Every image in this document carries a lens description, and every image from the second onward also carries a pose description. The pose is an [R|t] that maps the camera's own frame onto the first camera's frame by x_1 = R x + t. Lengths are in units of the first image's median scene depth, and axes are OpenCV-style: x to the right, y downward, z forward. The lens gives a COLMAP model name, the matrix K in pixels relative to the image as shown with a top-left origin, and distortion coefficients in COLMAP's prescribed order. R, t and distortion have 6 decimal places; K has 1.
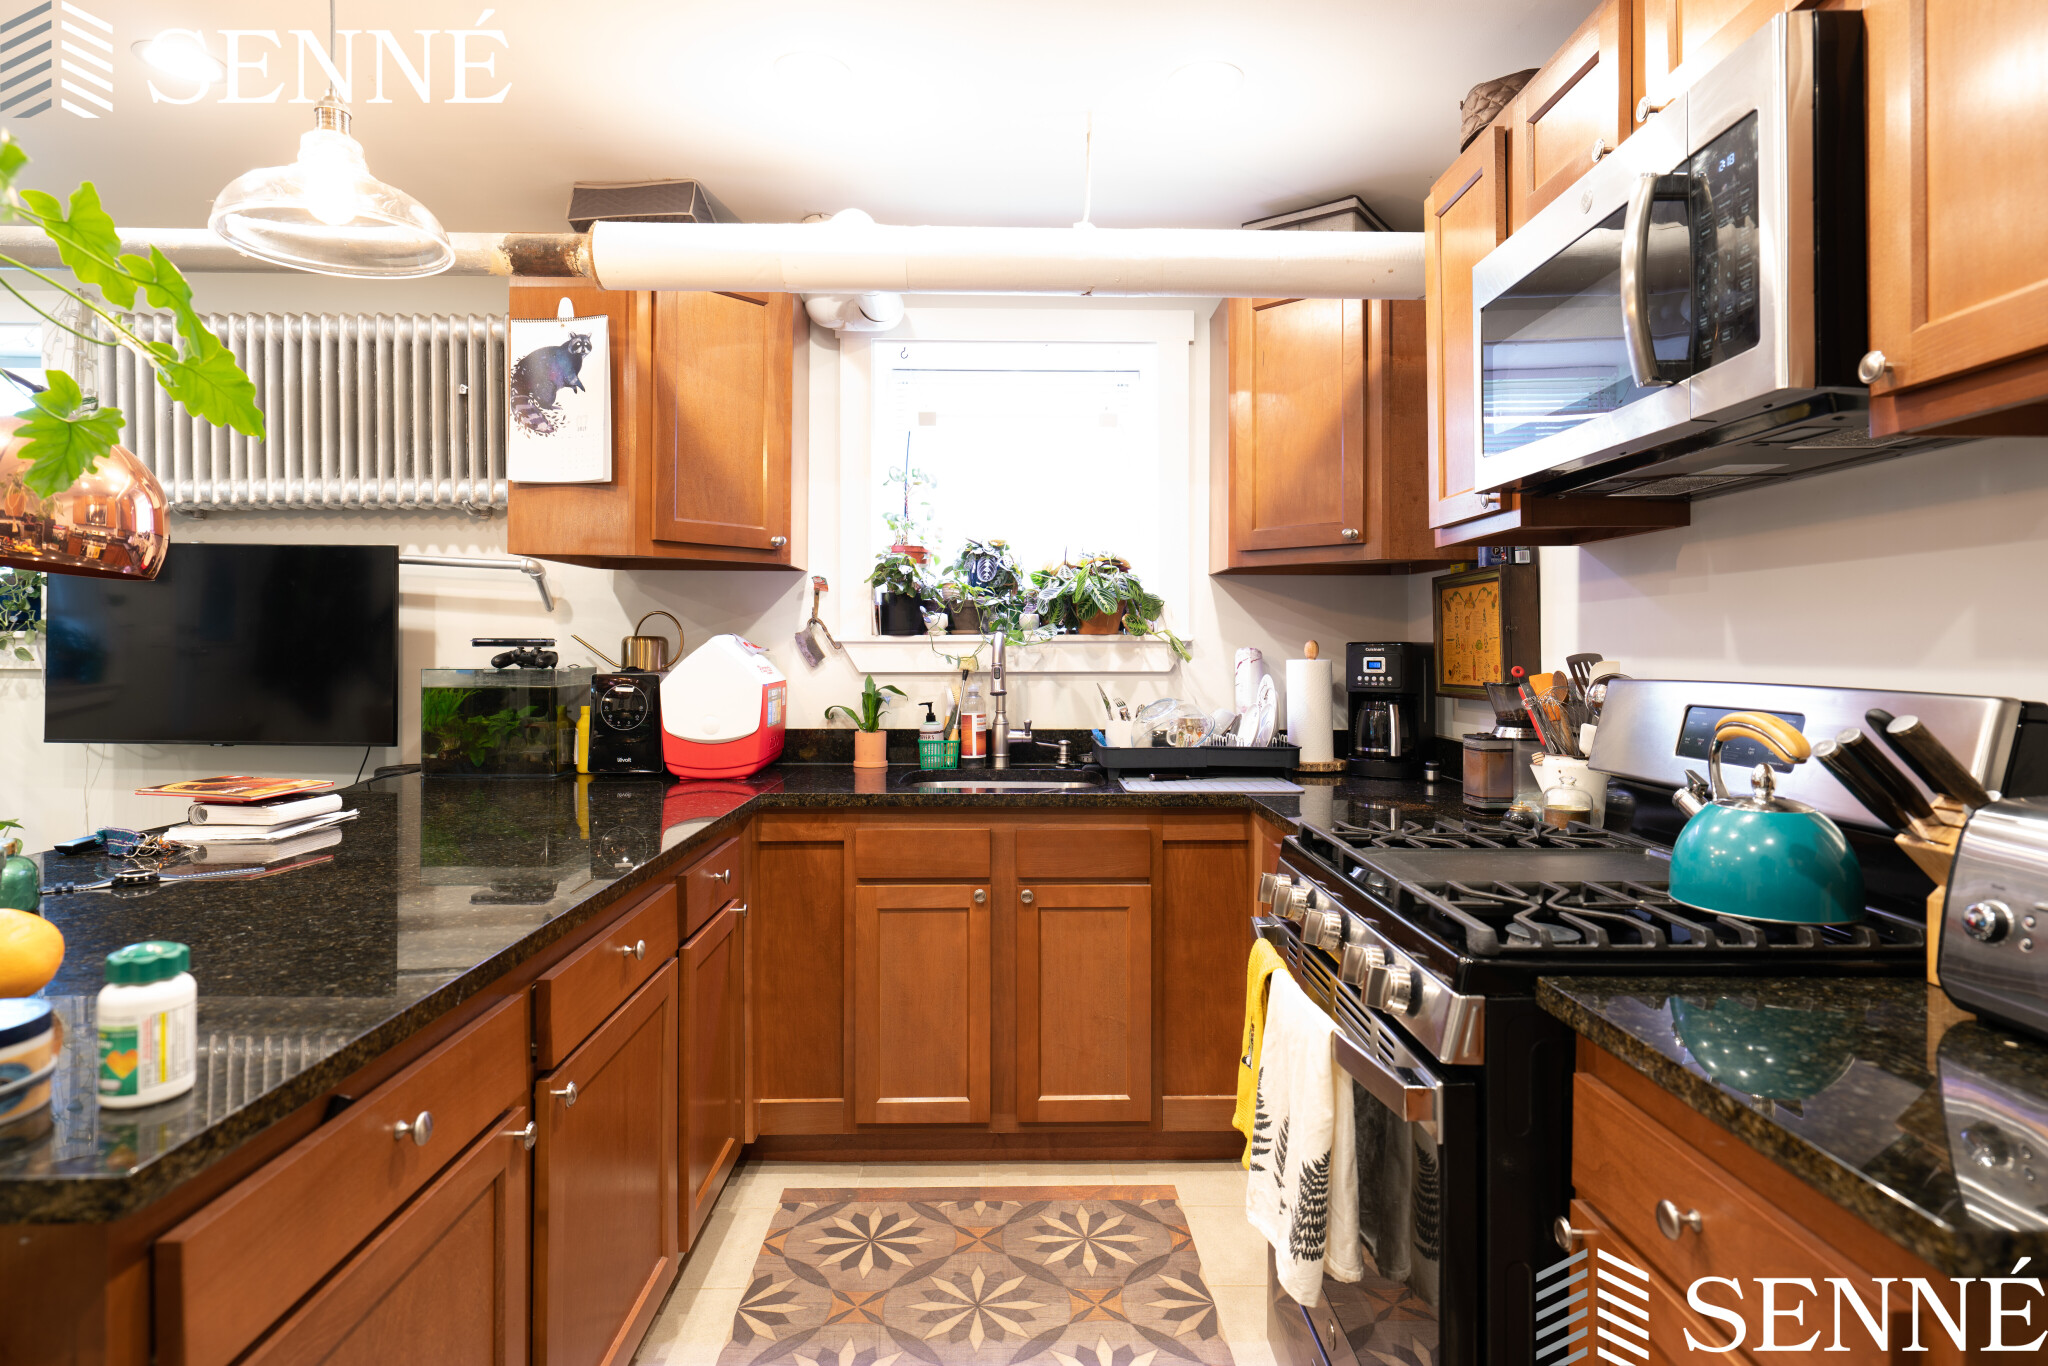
lens RADIAL K [[1119.3, 0, 1040.0], [0, 1119.3, 645.6], [0, 0, 1]] dist [0.001141, 0.000193]
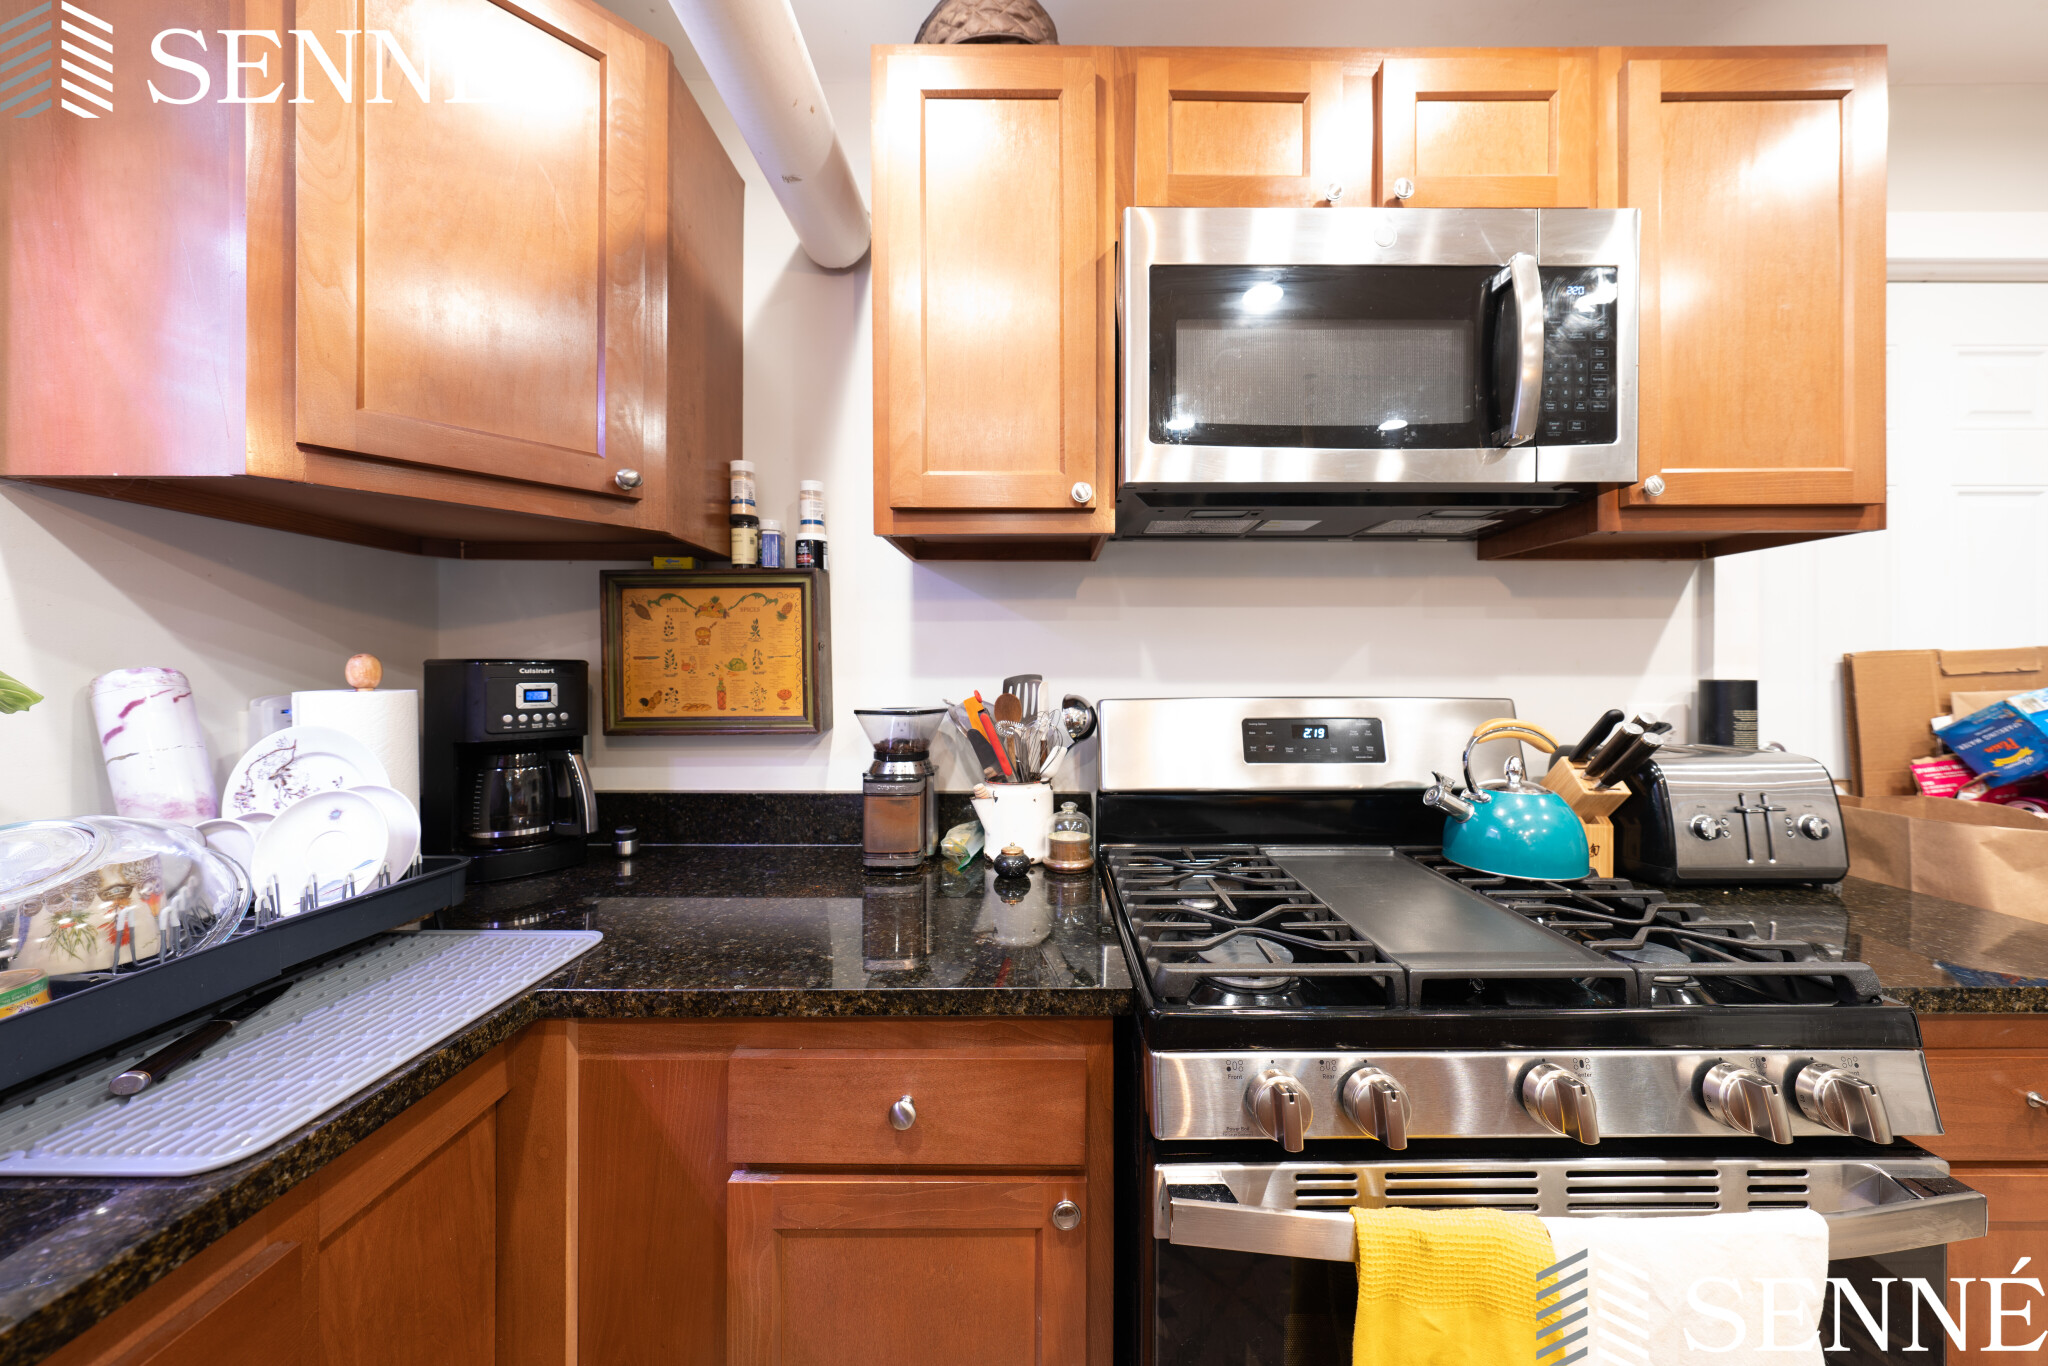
lens RADIAL K [[679.0, 0, 1019.0], [0, 679.0, 673.8], [0, 0, 1]] dist [0.000949, 0.000033]
pose [[0.015421, -0.003439, 0.999875, -0.077822], [-0.001250, 0.999993, 0.003459, 0.003434], [-0.999880, -0.001303, 0.015417, 0.728293]]
